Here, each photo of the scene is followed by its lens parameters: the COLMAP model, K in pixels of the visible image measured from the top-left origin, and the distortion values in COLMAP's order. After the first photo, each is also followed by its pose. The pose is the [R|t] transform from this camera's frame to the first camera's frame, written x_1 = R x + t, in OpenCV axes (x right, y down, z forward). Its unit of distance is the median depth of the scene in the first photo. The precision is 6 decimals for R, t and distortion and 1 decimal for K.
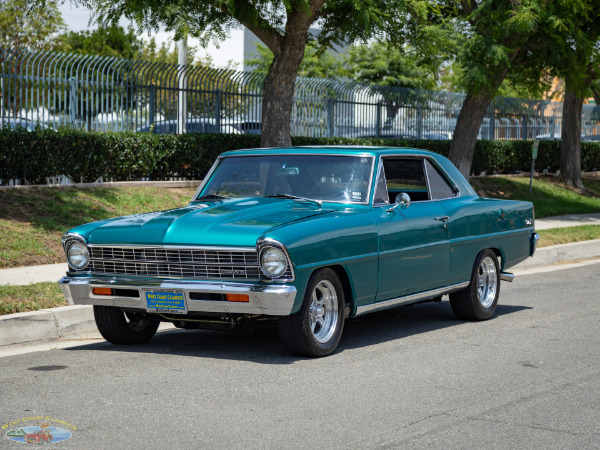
lens RADIAL K [[1795.1, 0, 310.1], [0, 1795.1, 217.9], [0, 0, 1]] dist [0.221125, 0.000000]
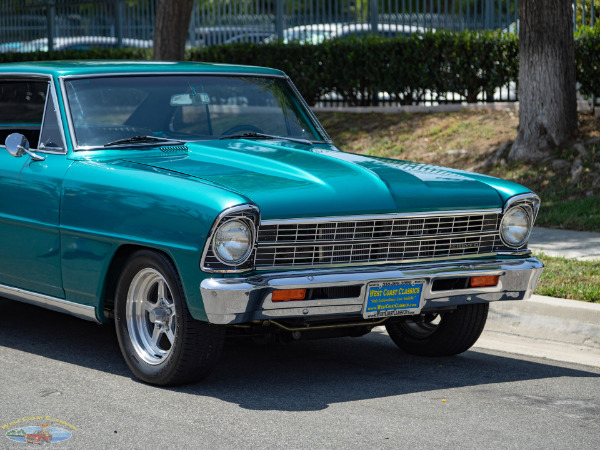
lens RADIAL K [[2173.8, 0, 298.4], [0, 2173.8, 225.6], [0, 0, 1]] dist [0.073076, 0.000000]
pose [[0.401188, -0.062791, 0.913841, -0.773741], [0.029943, 0.998014, 0.055430, -0.023950], [-0.915506, 0.005125, 0.402271, 0.672826]]
